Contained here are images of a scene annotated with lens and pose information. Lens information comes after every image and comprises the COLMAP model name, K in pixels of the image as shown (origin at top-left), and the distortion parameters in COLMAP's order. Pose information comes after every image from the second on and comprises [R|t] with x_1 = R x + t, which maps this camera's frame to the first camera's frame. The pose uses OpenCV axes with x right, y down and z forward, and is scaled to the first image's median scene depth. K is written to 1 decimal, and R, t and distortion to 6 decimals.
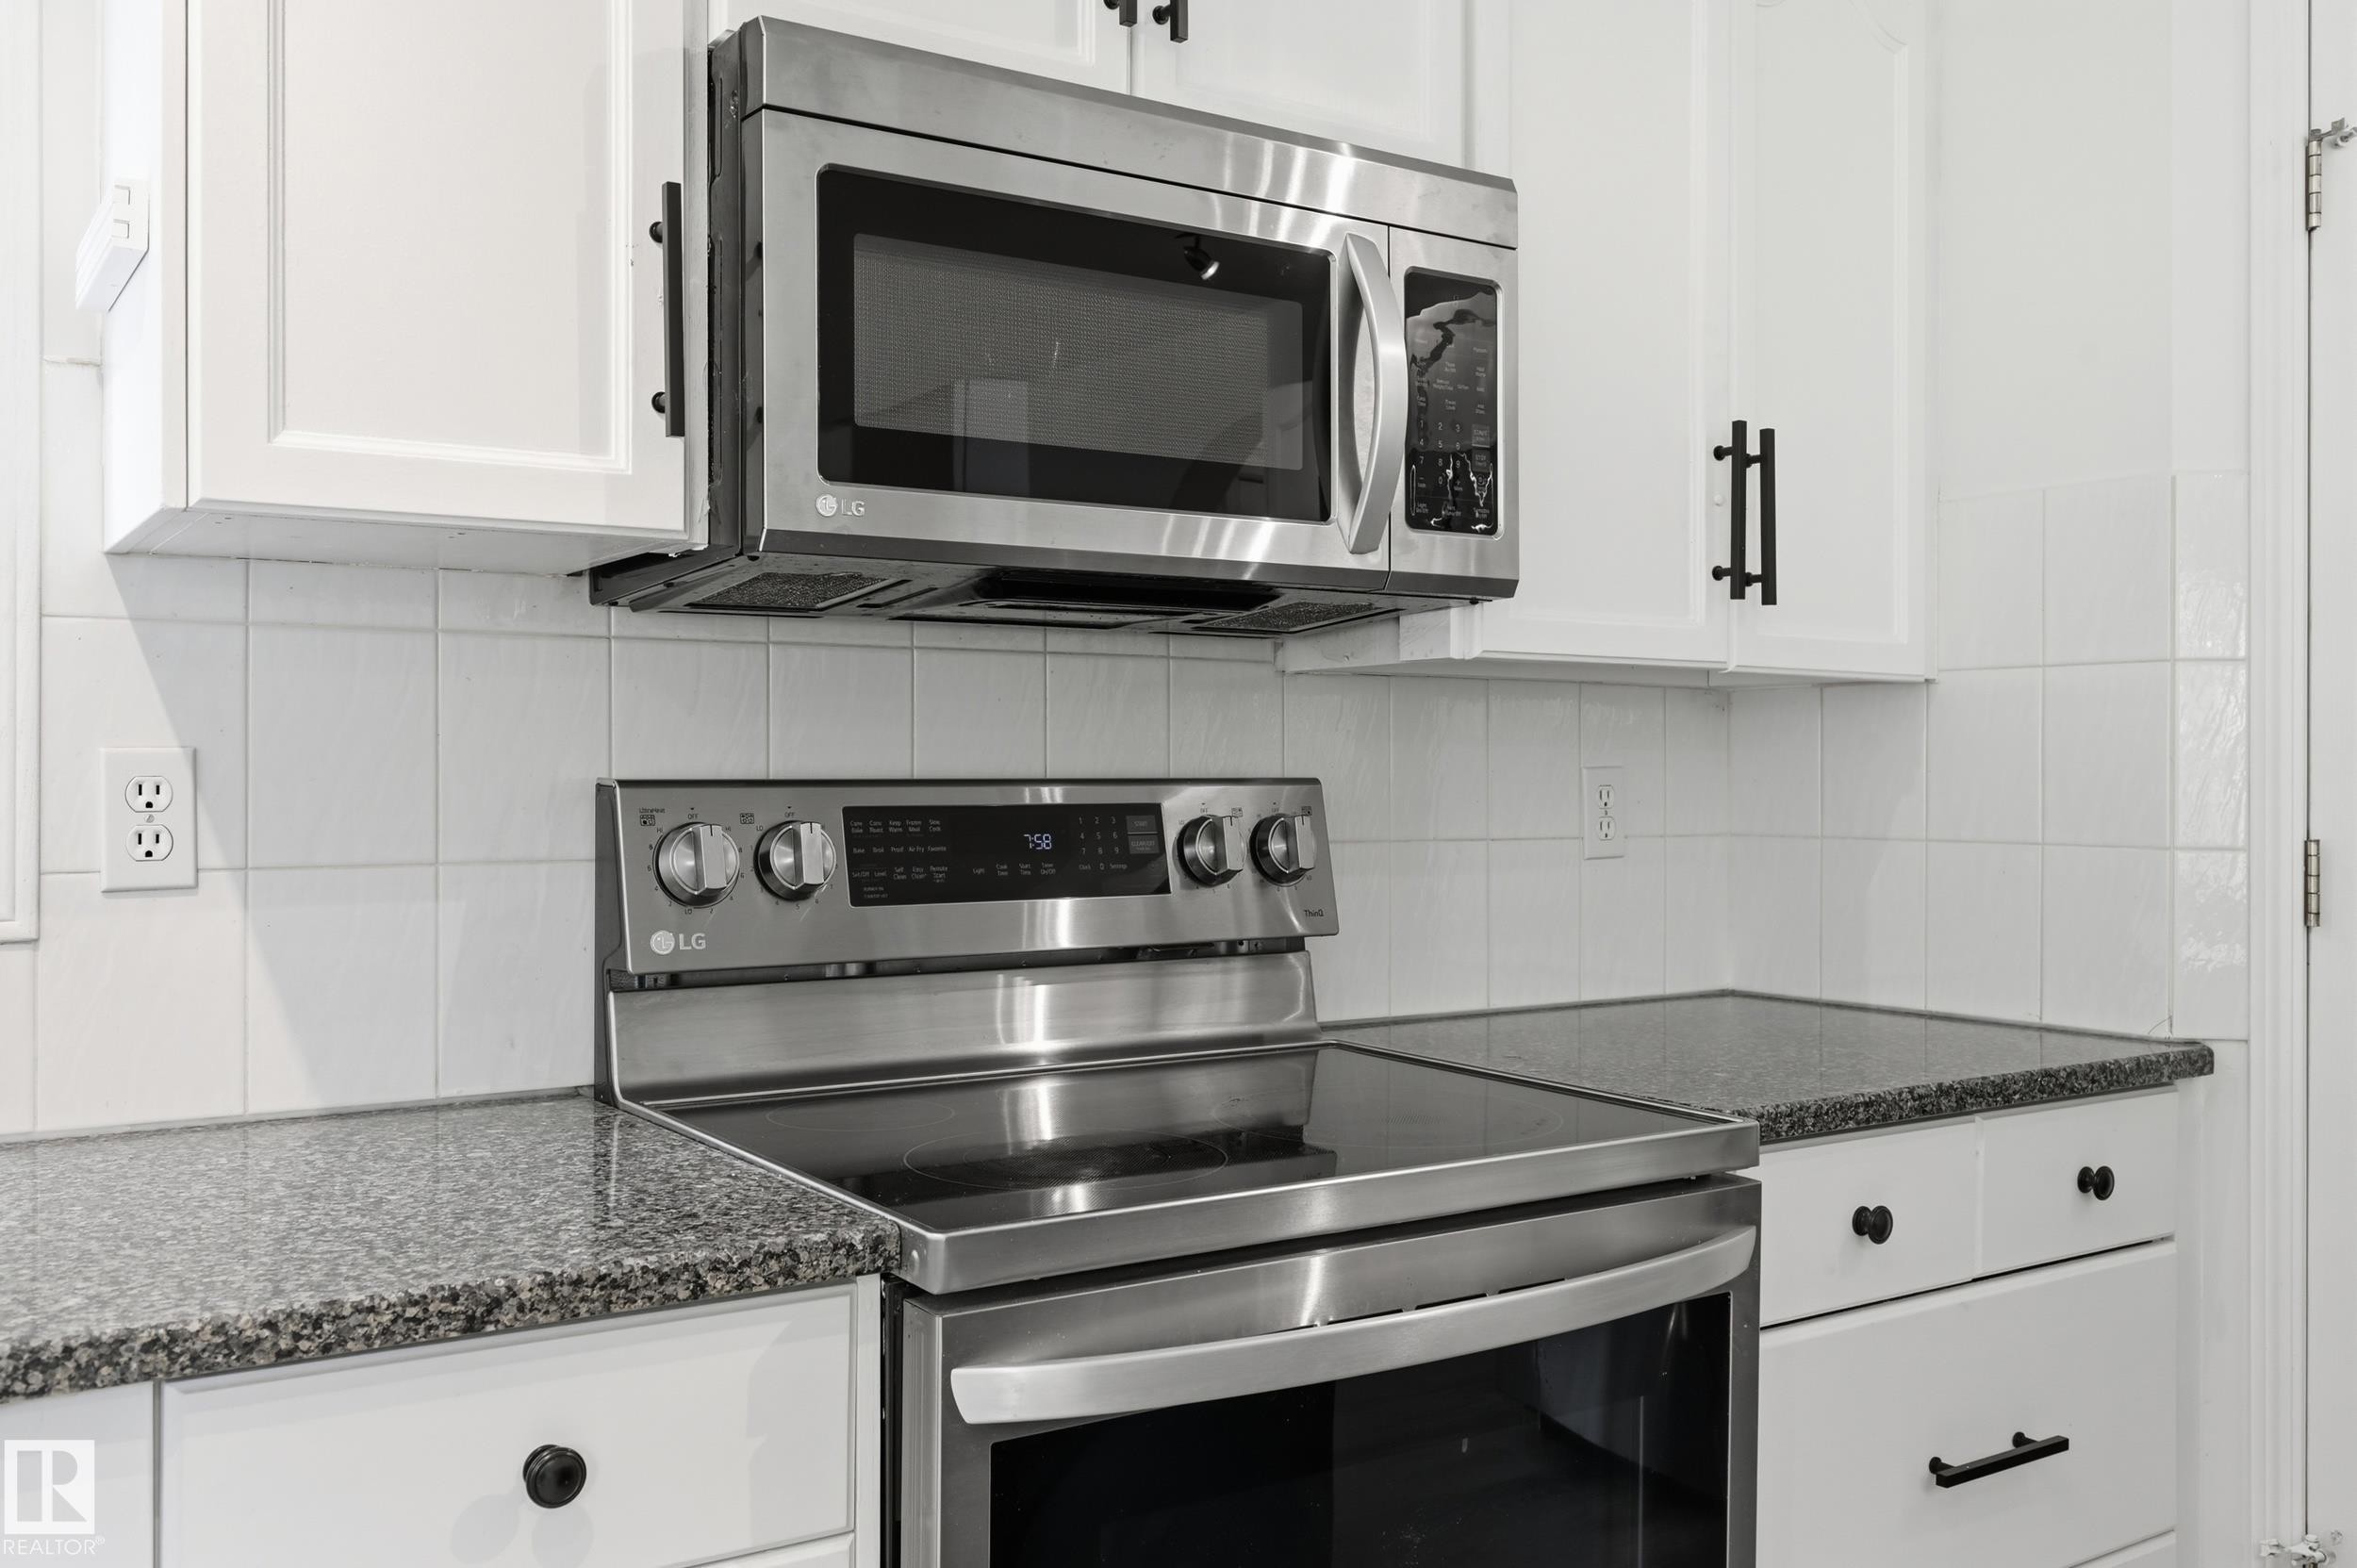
lens RADIAL K [[2002.4, 0, 1186.6], [0, 2002.4, 786.8], [0, 0, 1]] dist [-0.014822, -0.002262]
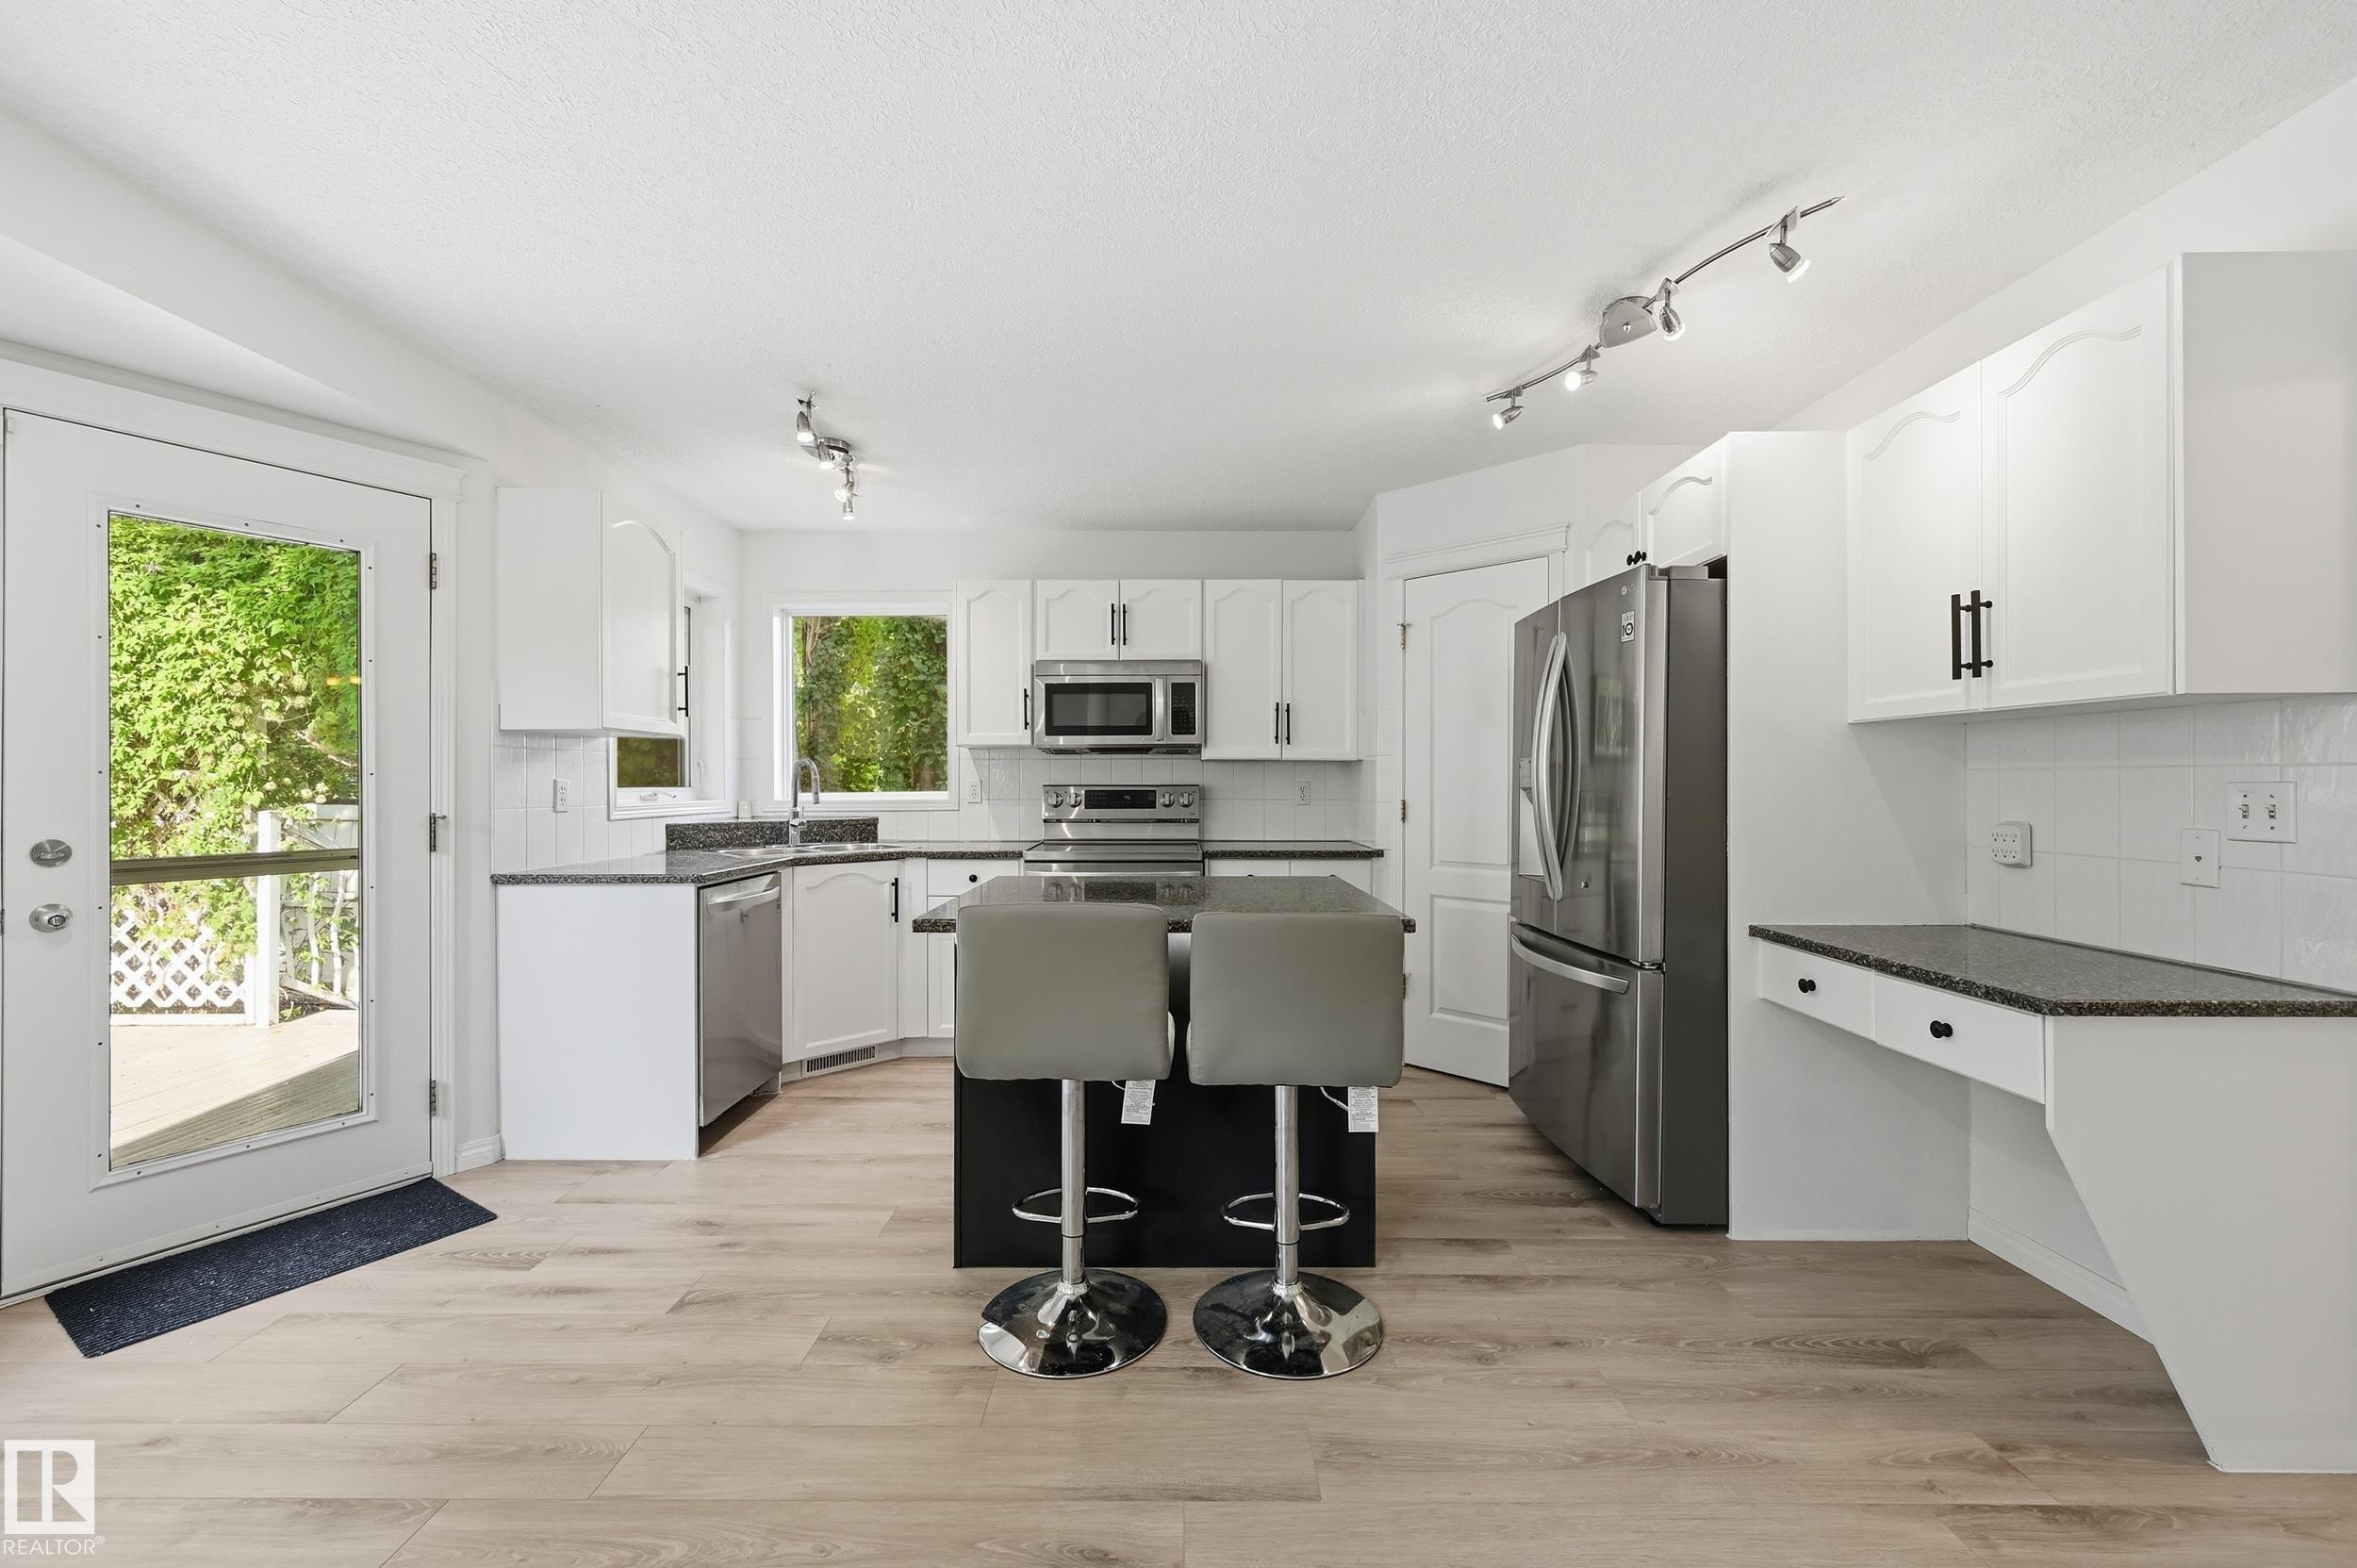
lens RADIAL K [[948.2, 0, 1174.5], [0, 948.2, 770.8], [0, 0, 1]] dist [-0.000477, 0.000229]
pose [[0.828879, -0.006682, -0.559388, 1.753065], [-0.000106, 0.999927, -0.012100, -0.011376], [0.559428, 0.010089, 0.828818, -1.169206]]
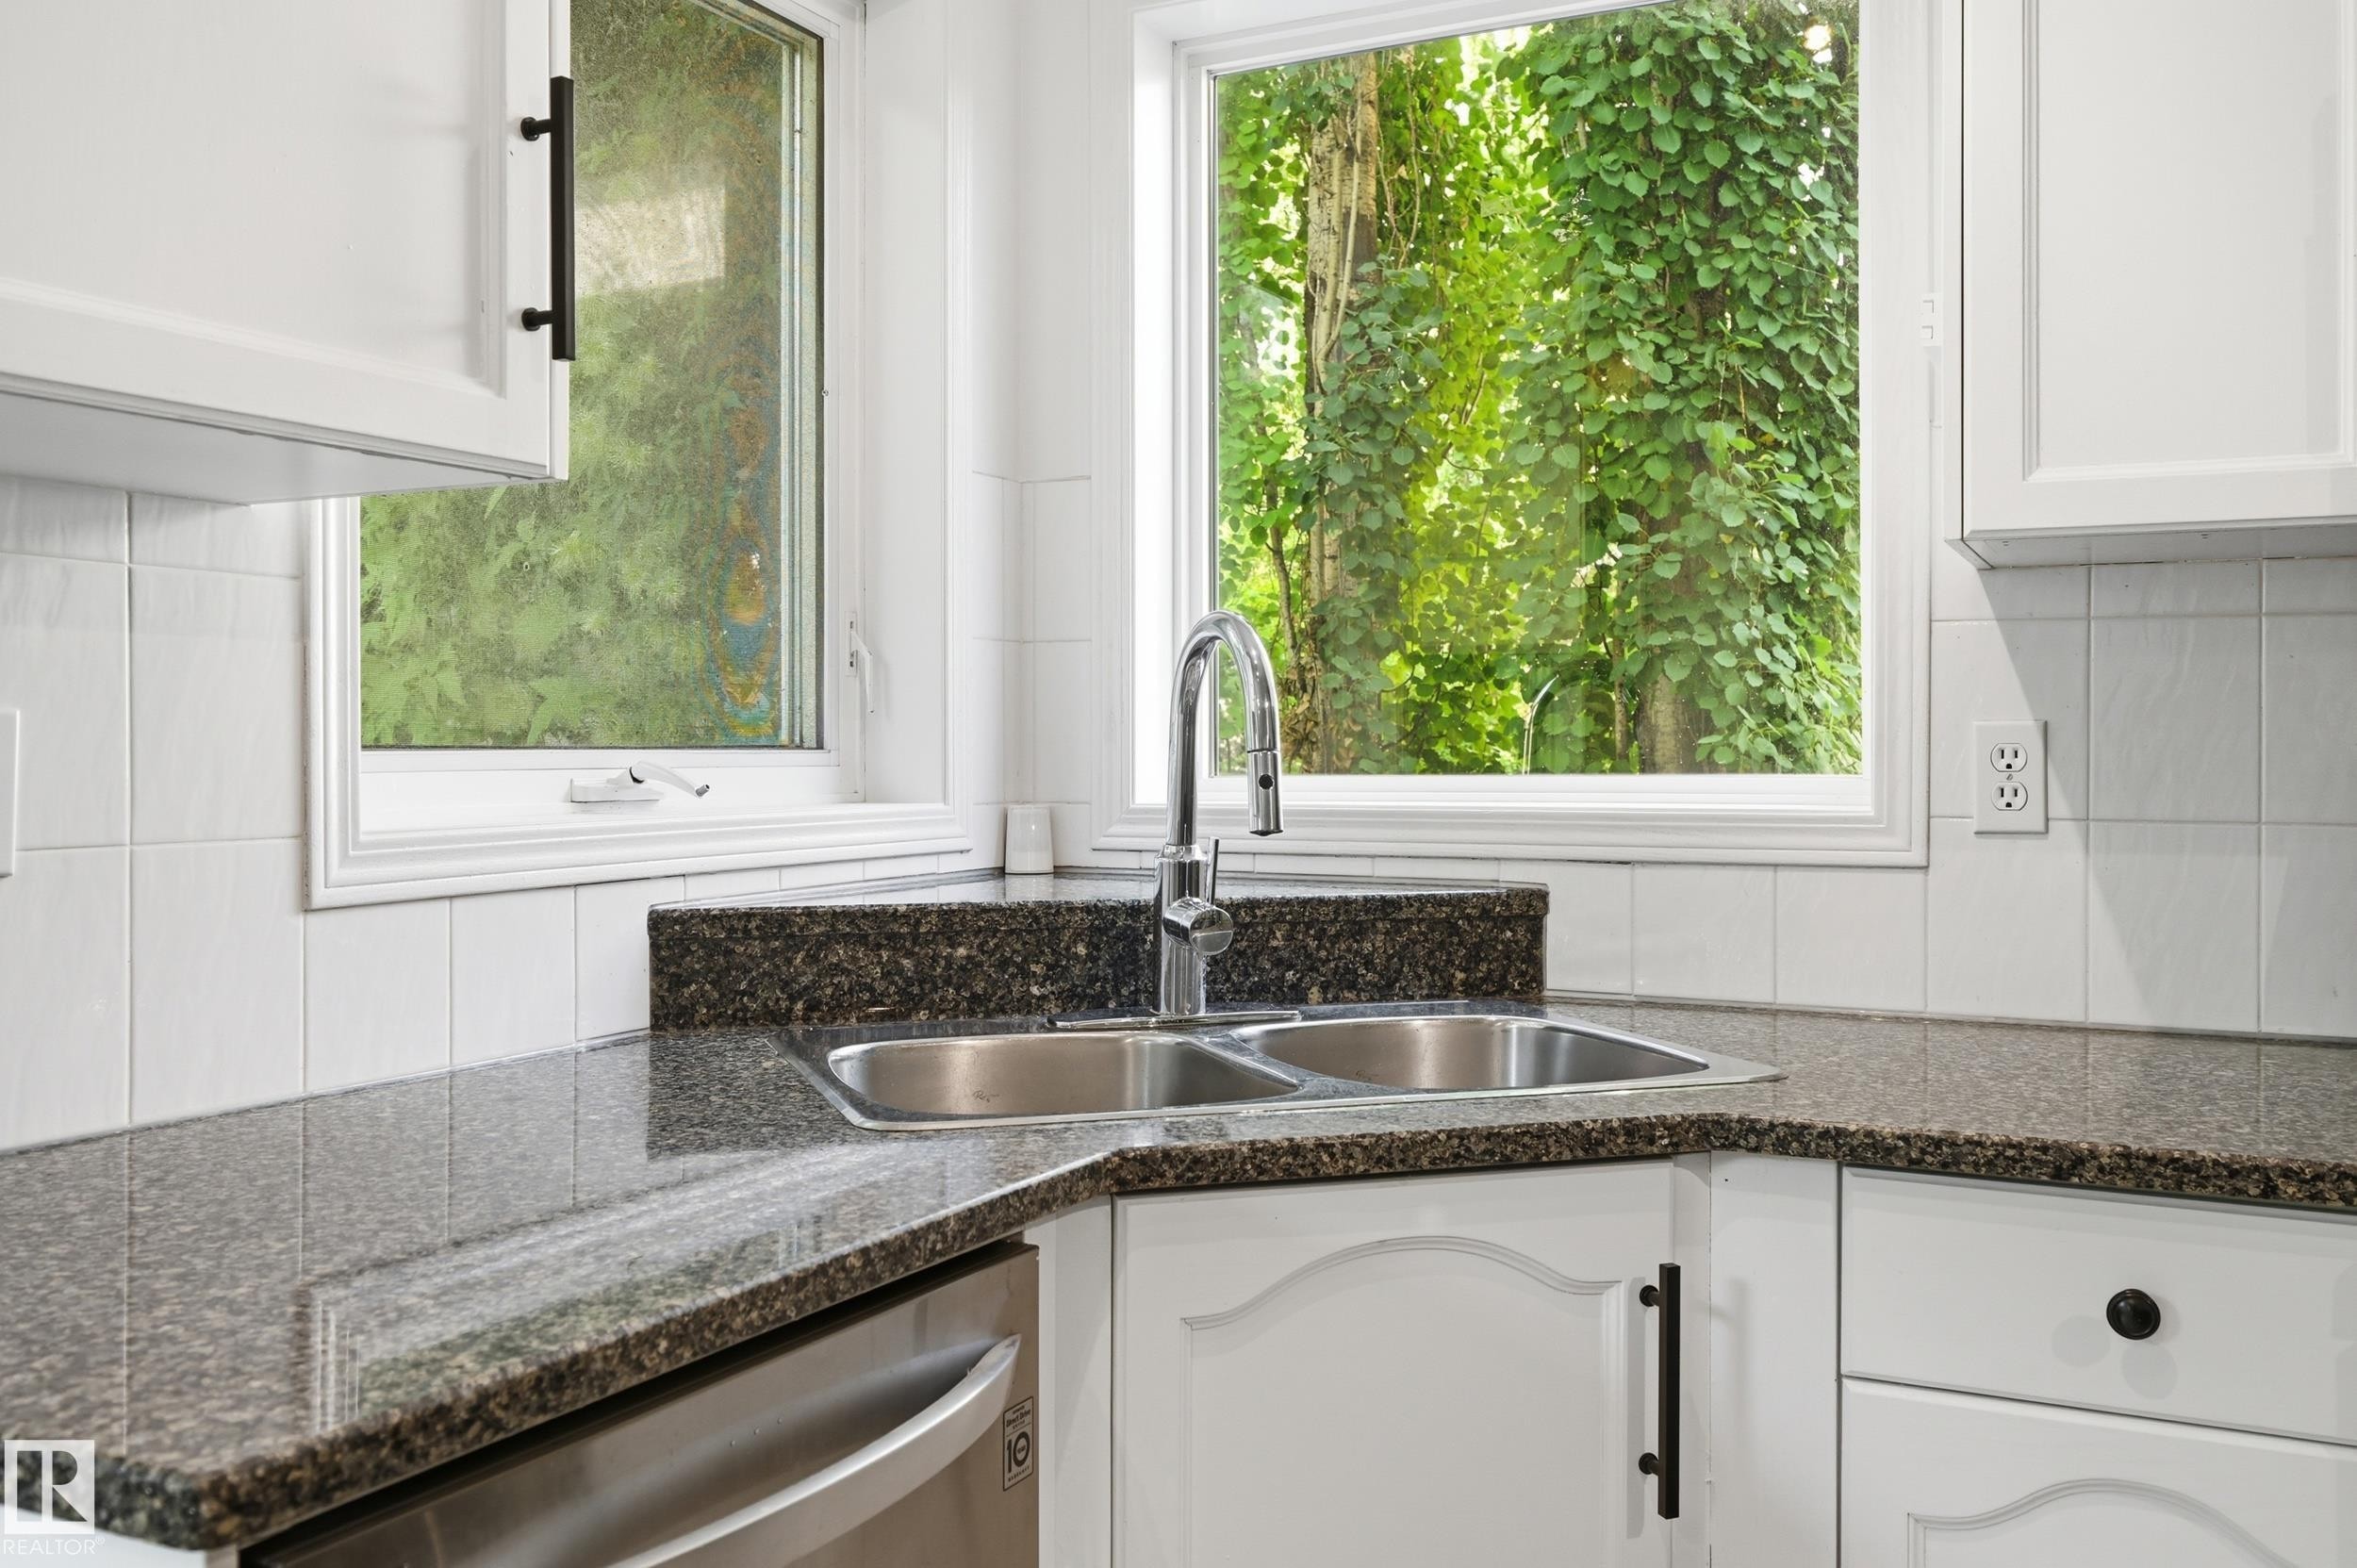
lens RADIAL K [[2002.4, 0, 1188.2], [0, 2002.4, 770.6], [0, 0, 1]] dist [-0.014822, -0.002262]
pose [[0.499143, 0.014407, -0.866400, 0.344298], [-0.005318, 0.999894, 0.013564, -0.002759], [0.866503, -0.002163, 0.499167, -0.091237]]
